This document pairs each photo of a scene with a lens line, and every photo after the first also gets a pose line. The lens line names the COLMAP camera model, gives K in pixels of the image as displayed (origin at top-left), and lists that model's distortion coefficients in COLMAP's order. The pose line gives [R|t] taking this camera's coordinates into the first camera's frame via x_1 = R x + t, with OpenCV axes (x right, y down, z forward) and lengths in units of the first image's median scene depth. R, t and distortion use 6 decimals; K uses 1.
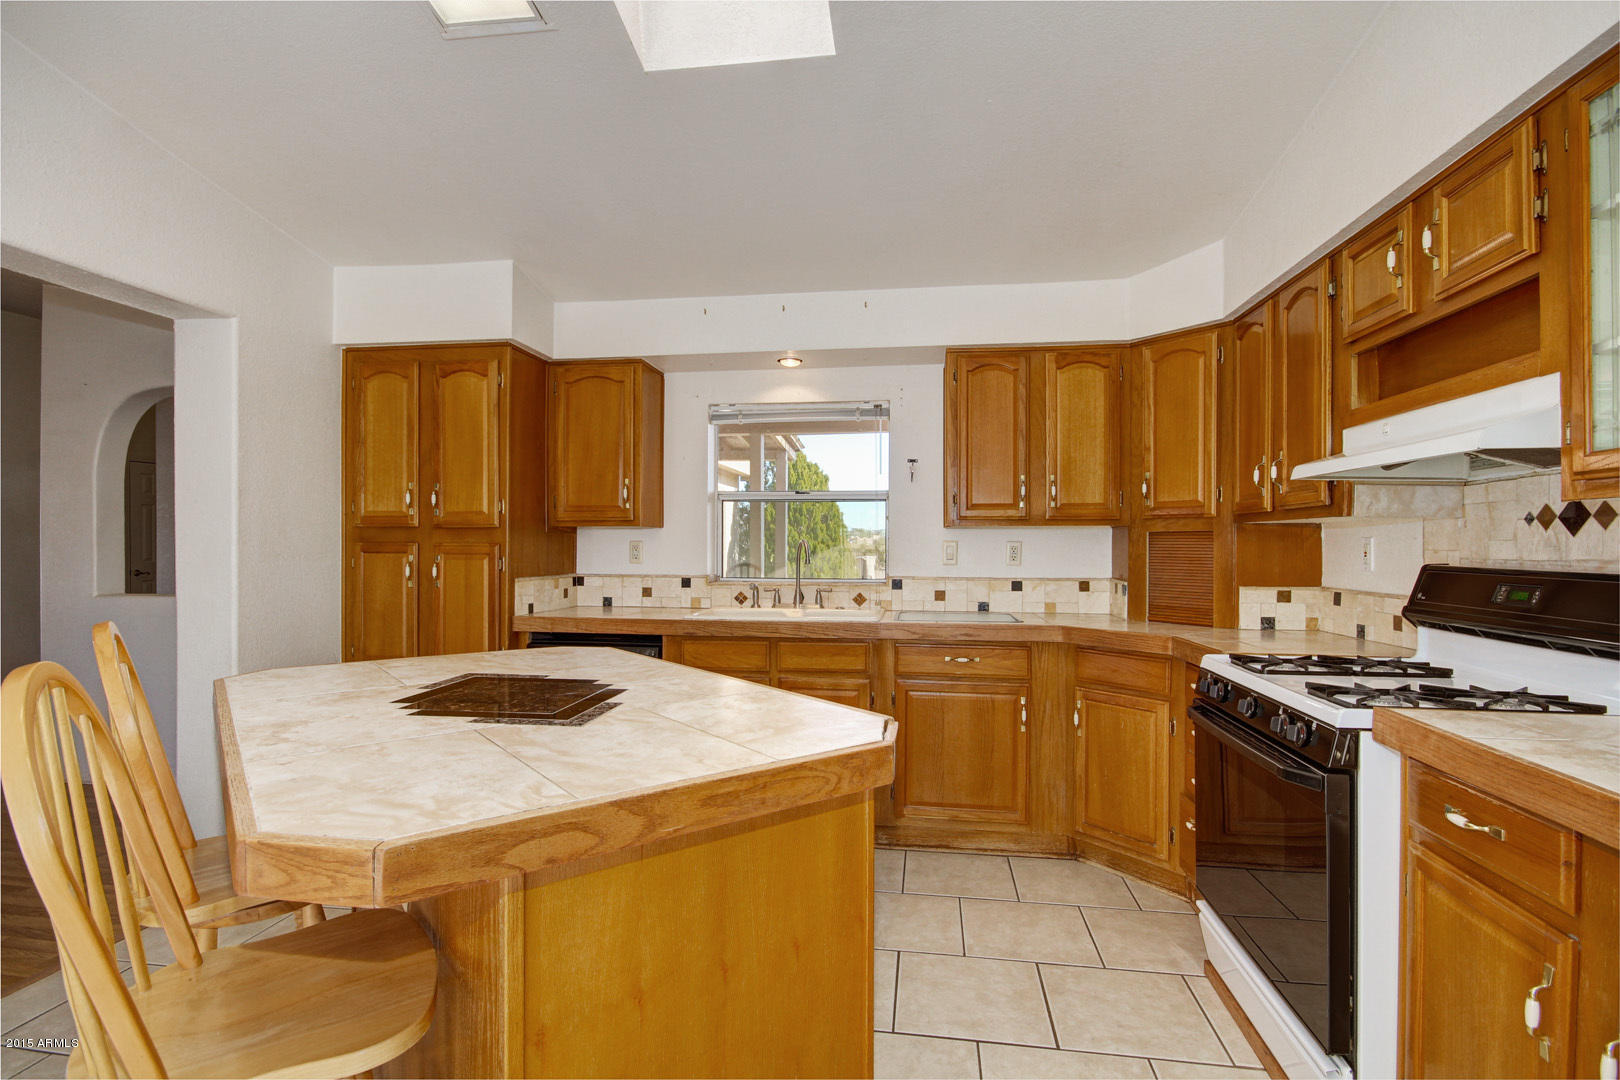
lens RADIAL K [[789.2, 0, 803.0], [0, 789.2, 547.9], [0, 0, 1]] dist [0.003943, -0.003848]
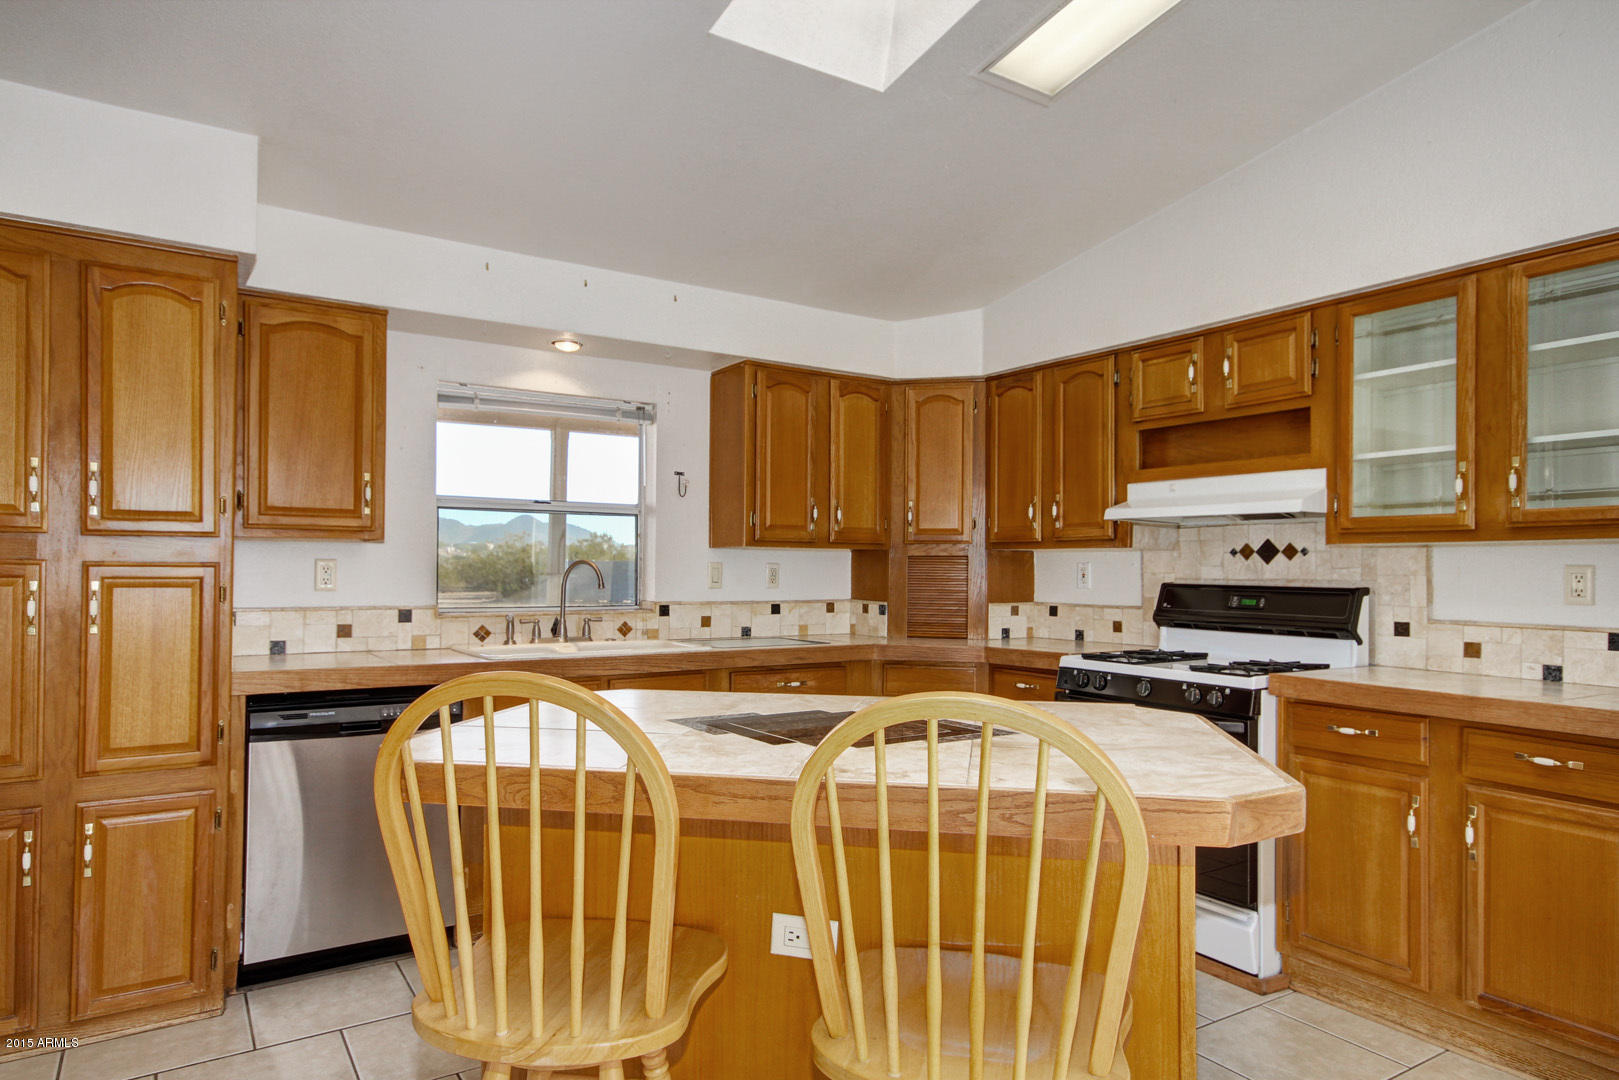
lens RADIAL K [[984.8, 0, 804.7], [0, 984.8, 560.8], [0, 0, 1]] dist [0.014618, 0.006235]
pose [[0.747292, 0.008532, 0.664441, -0.623610], [-0.002778, 0.999949, -0.009716, 0.000393], [-0.664490, 0.005415, 0.747278, 0.074738]]
